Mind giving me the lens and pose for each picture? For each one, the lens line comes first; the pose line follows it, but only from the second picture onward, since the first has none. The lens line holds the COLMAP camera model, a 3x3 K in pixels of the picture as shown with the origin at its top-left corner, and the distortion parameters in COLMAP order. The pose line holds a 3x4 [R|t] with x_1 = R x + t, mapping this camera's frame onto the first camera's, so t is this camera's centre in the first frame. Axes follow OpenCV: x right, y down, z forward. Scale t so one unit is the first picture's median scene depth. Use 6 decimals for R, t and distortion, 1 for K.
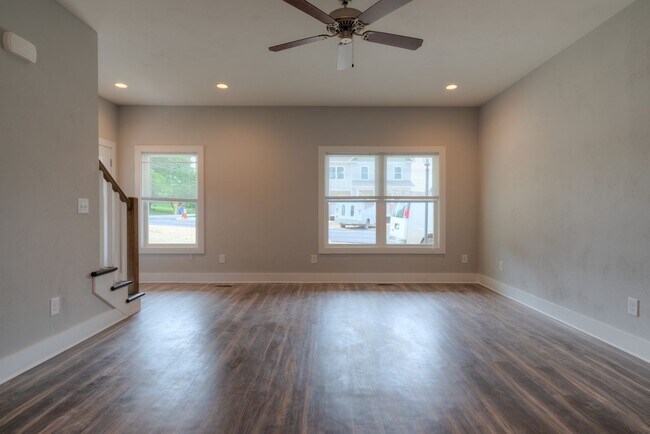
lens RADIAL K [[352.6, 0, 326.9], [0, 352.6, 215.6], [0, 0, 1]] dist [0.011935, 0.001645]
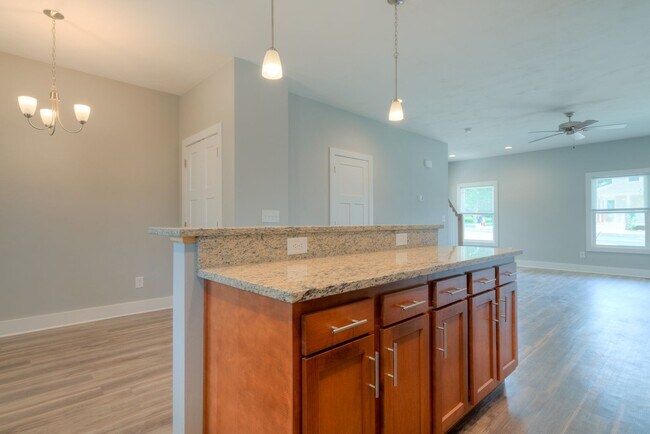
lens RADIAL K [[336.2, 0, 323.6], [0, 336.2, 219.5], [0, 0, 1]] dist [0.000816, 0.000418]
pose [[0.679065, -0.005420, -0.734058, 0.245528], [-0.004908, 0.999917, -0.011923, 0.005732], [0.734061, 0.011699, 0.678982, -0.645968]]
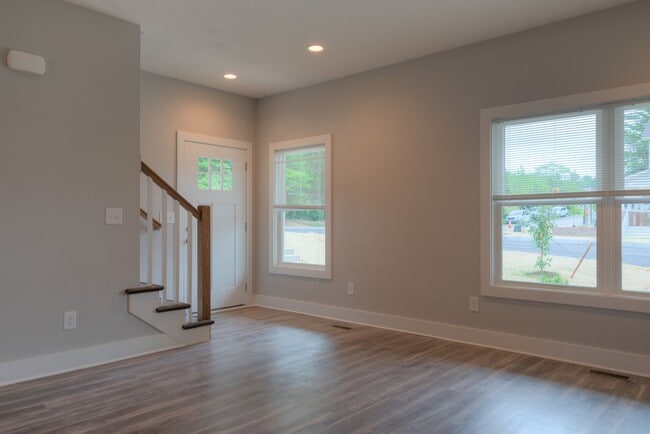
lens RADIAL K [[482.8, 0, 323.3], [0, 482.8, 219.9], [0, 0, 1]] dist [0.011795, -0.002346]
pose [[0.744597, -0.002841, -0.667508, 0.313964], [-0.008422, 0.999871, -0.013650, -0.002627], [0.667461, 0.015785, 0.744477, 0.239428]]
